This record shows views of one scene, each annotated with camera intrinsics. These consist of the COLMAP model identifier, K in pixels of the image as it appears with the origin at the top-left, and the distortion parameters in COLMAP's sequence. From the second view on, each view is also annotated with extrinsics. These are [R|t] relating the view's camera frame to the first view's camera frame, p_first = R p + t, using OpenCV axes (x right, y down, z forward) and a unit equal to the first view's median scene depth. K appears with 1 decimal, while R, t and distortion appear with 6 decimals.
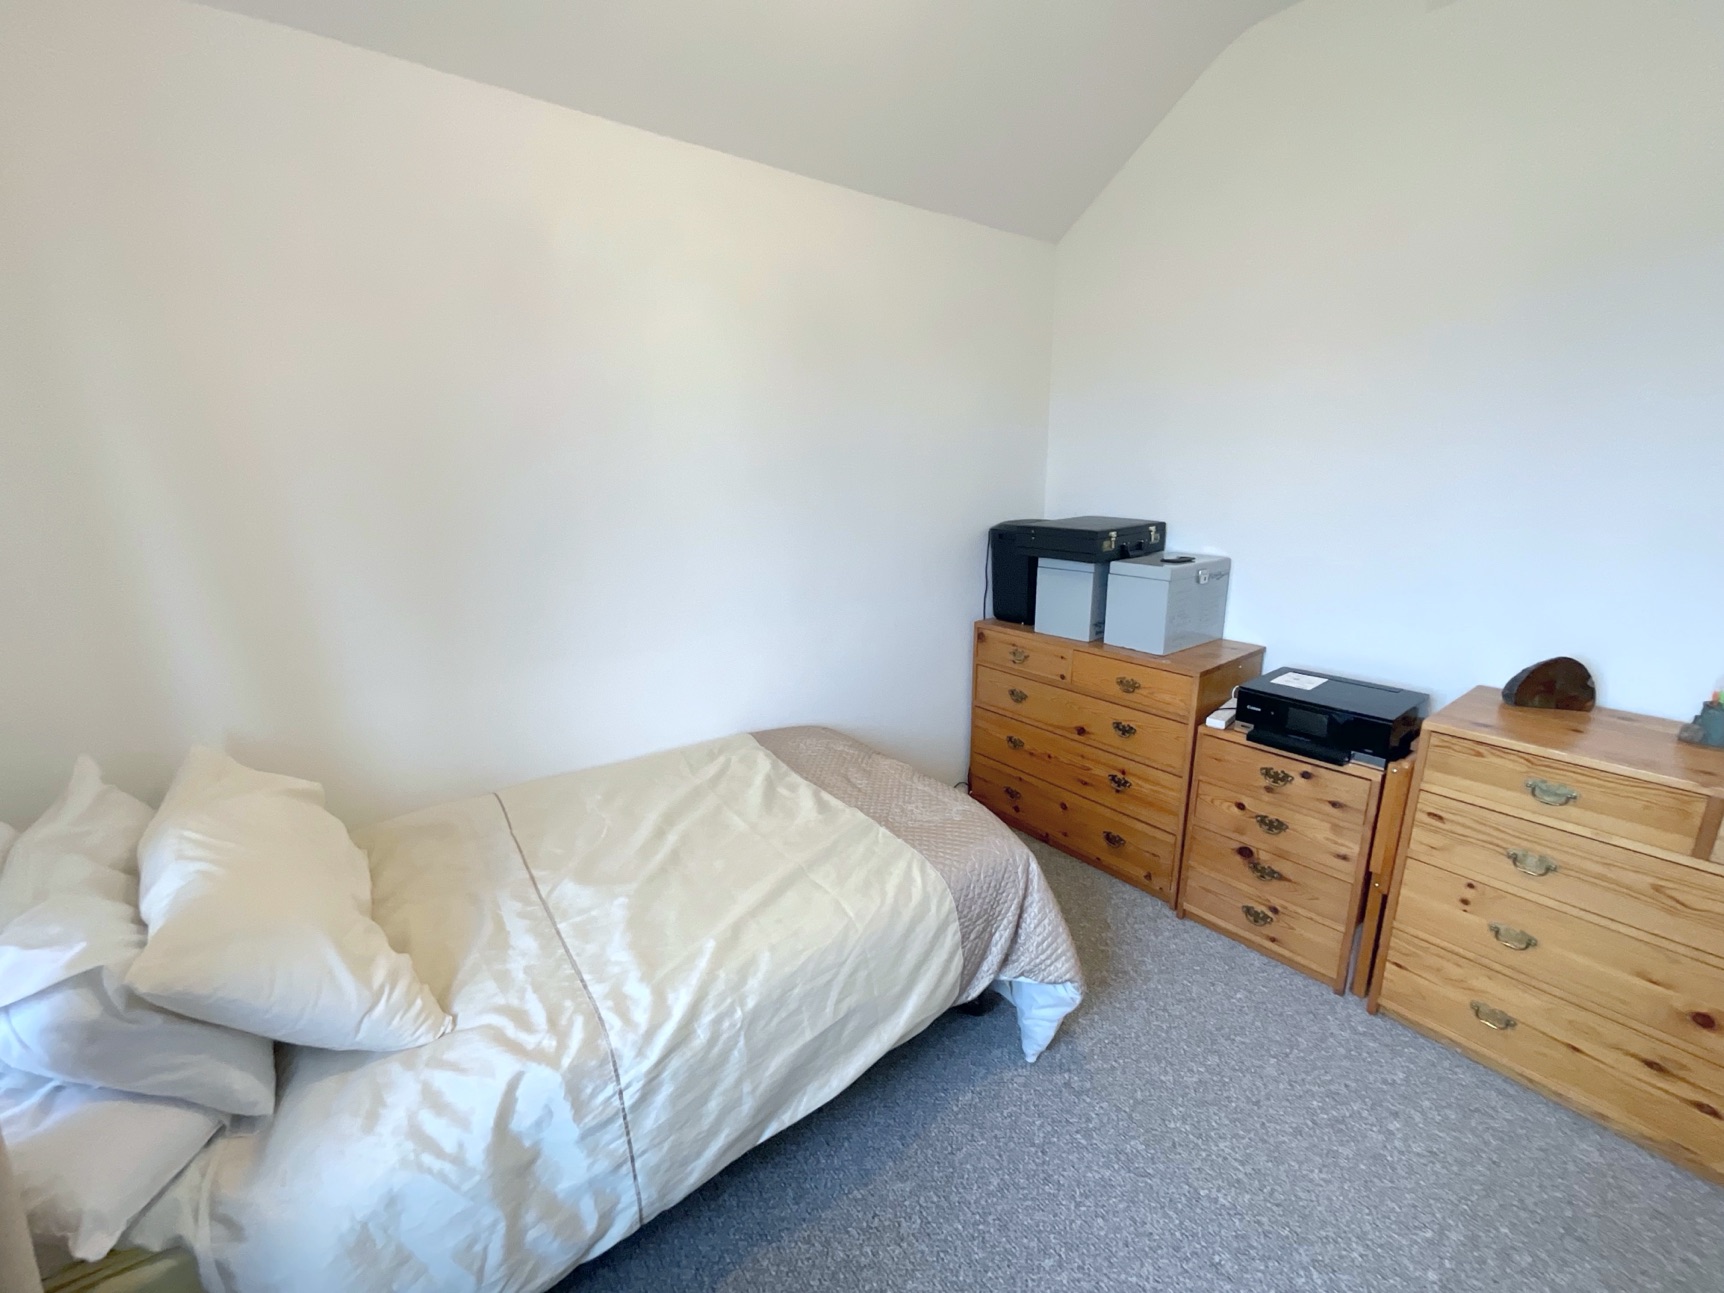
lens RADIAL K [[694.8, 0, 861.6], [0, 694.8, 645.8], [0, 0, 1]] dist [0.001591, -0.002798]
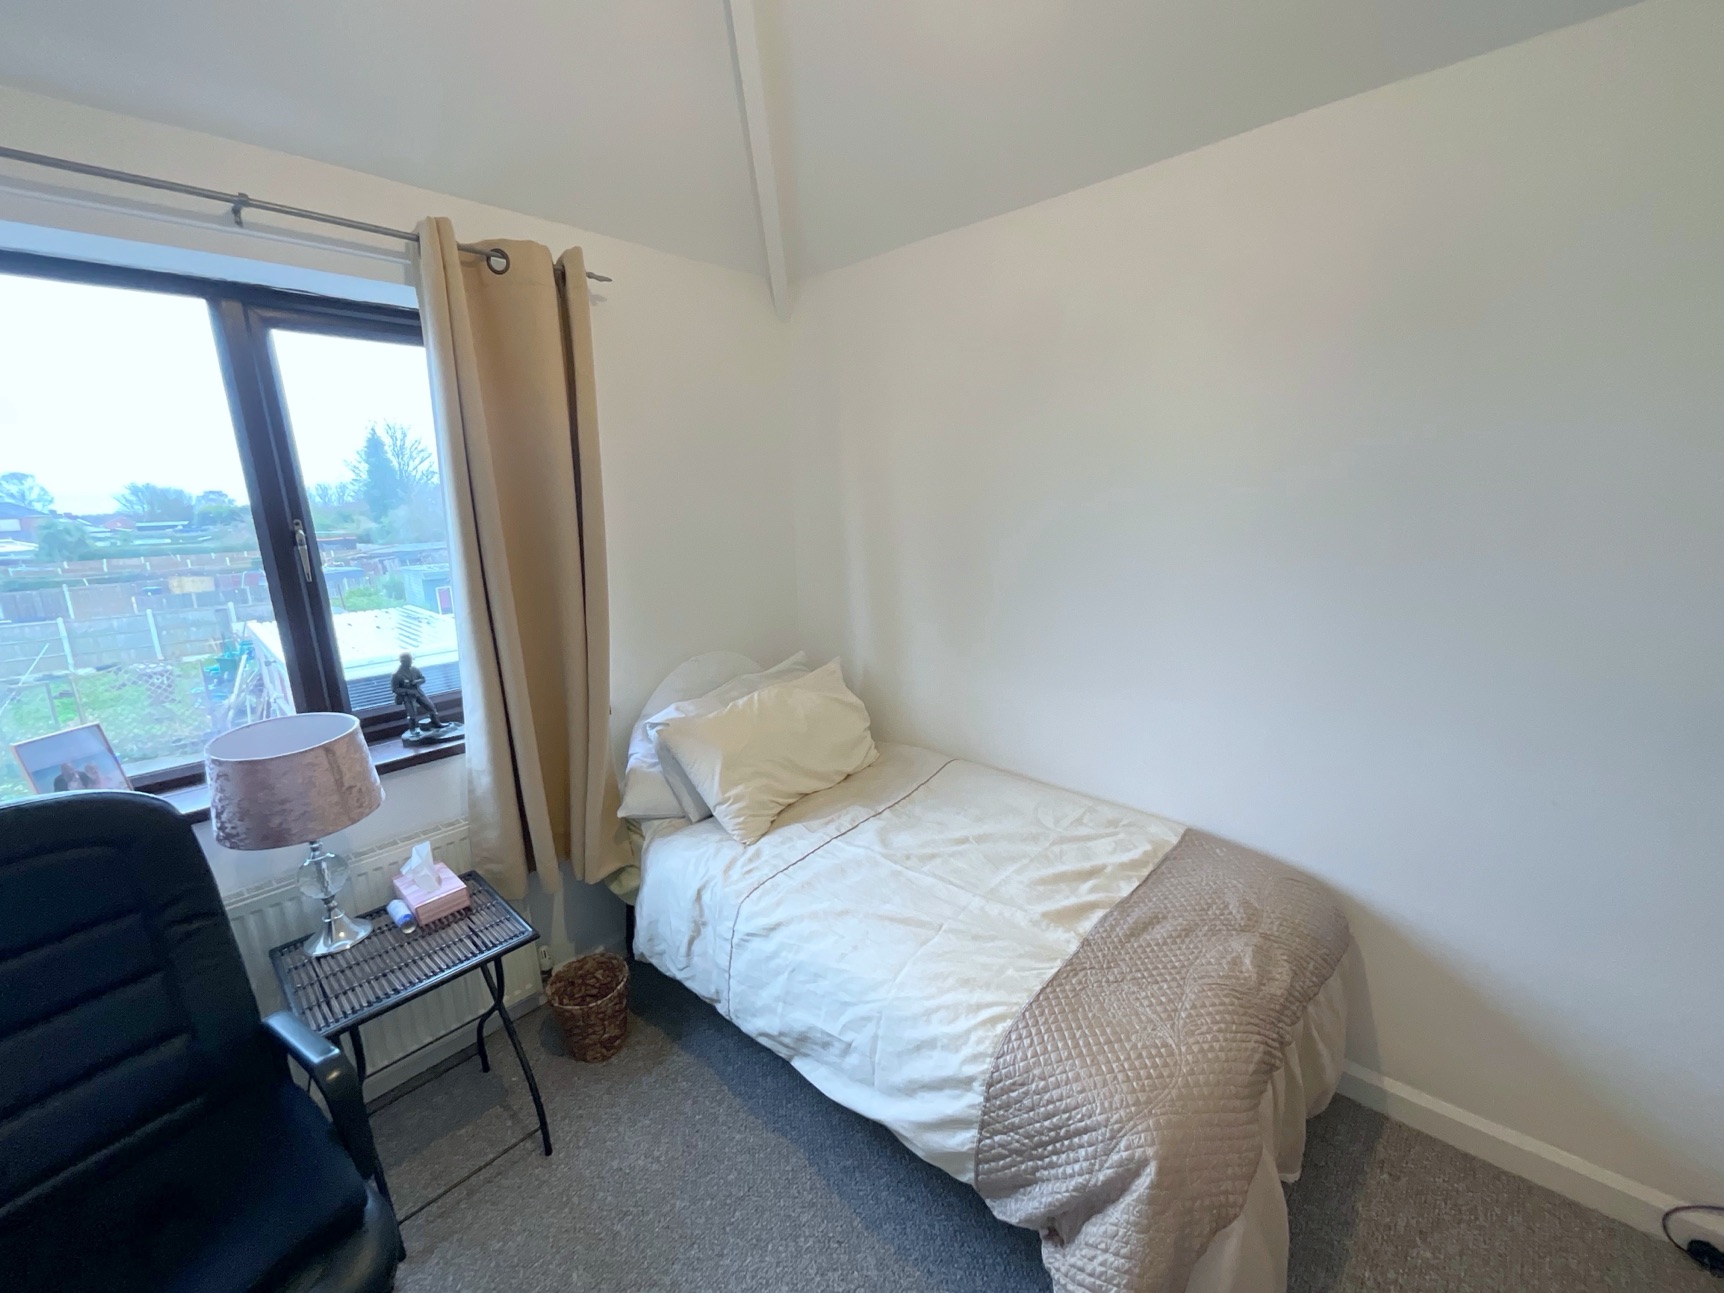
lens RADIAL K [[699.4, 0, 861.8], [0, 699.4, 645.6], [0, 0, 1]] dist [-0.003743, 0.001472]
pose [[0.167768, 0.208913, -0.963436, 0.812215], [-0.199188, 0.964315, 0.174418, -0.232463], [0.965494, 0.162643, 0.203394, 0.636243]]
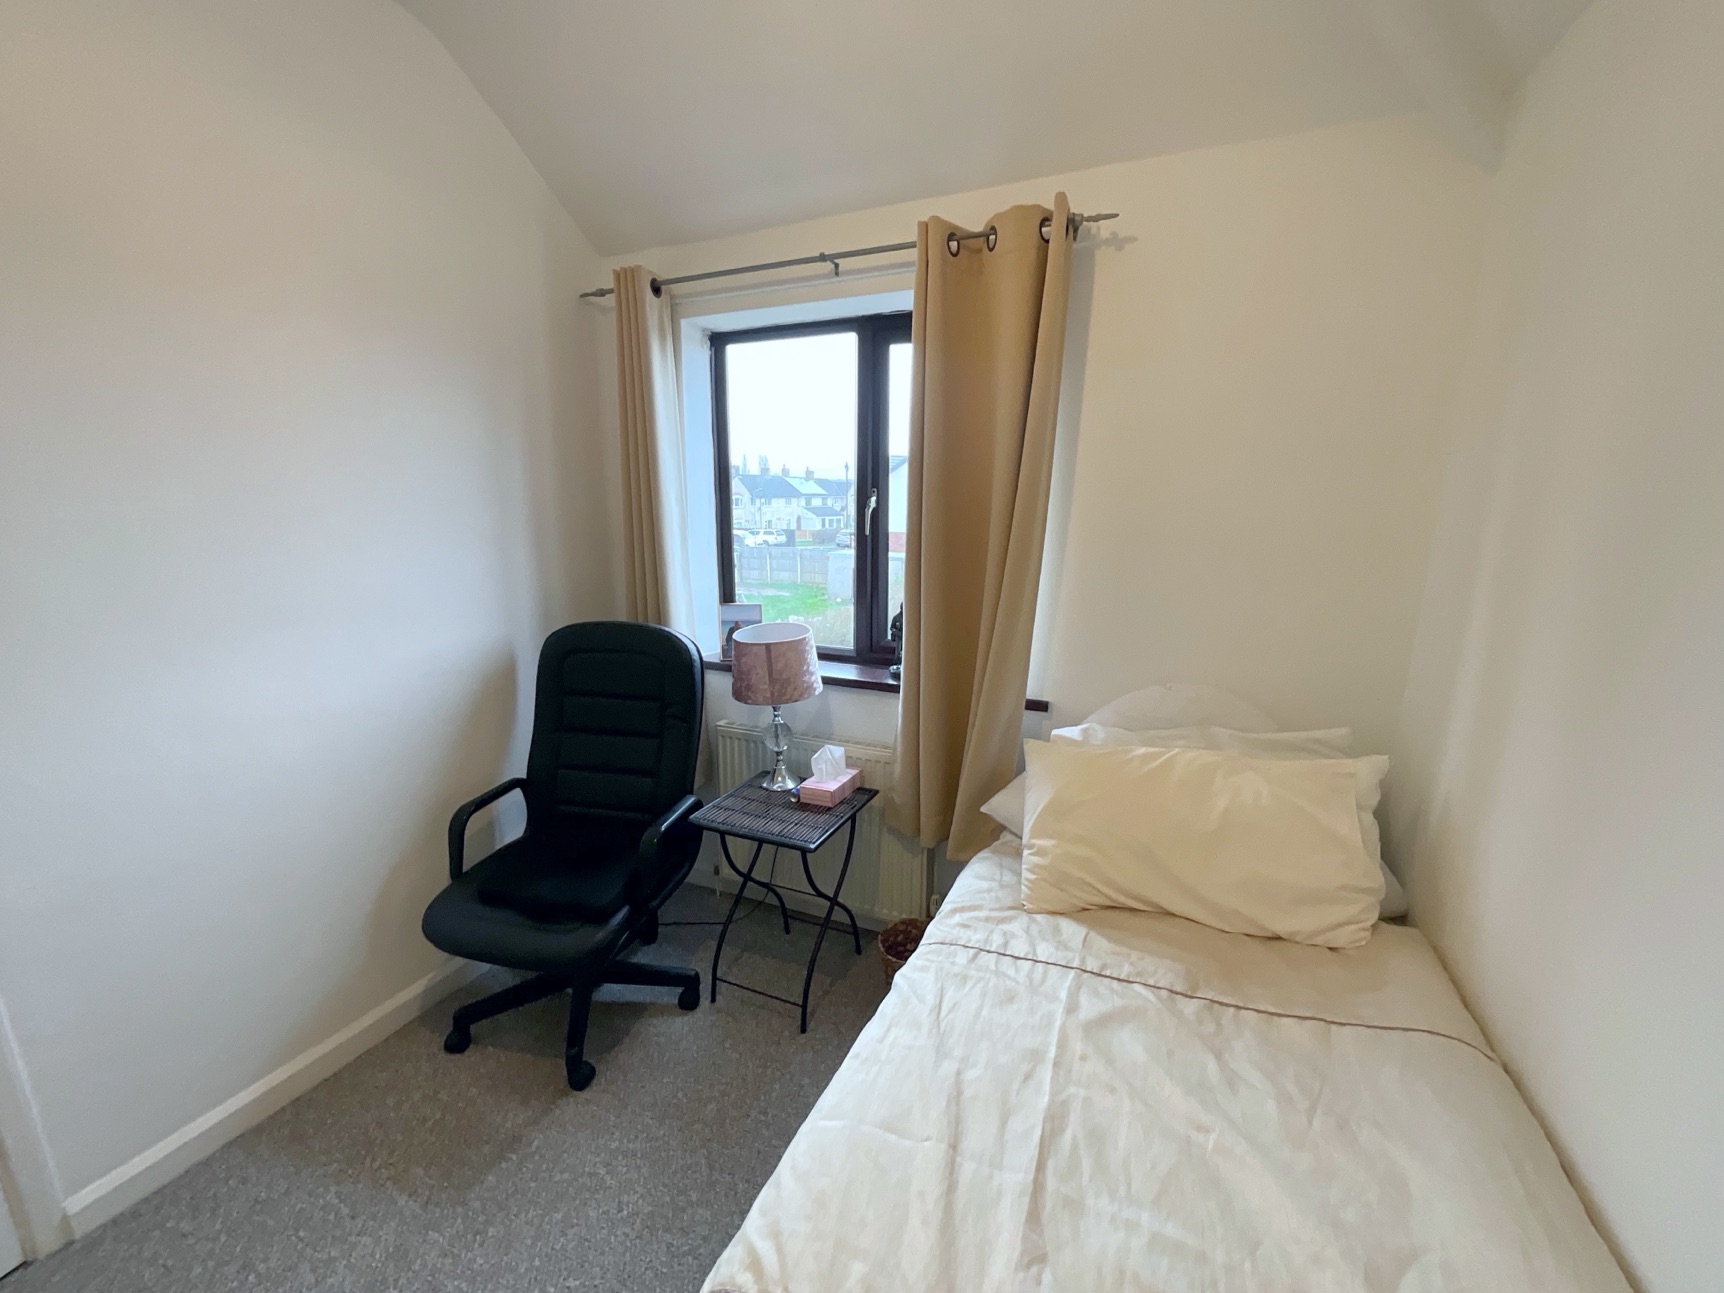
lens RADIAL K [[699.4, 0, 861.8], [0, 699.4, 645.6], [0, 0, 1]] dist [-0.003743, 0.001472]
pose [[-0.881060, 0.100809, -0.462137, 0.225133], [-0.108766, 0.907665, 0.405358, -0.366301], [0.460329, 0.407410, -0.788742, 1.344636]]
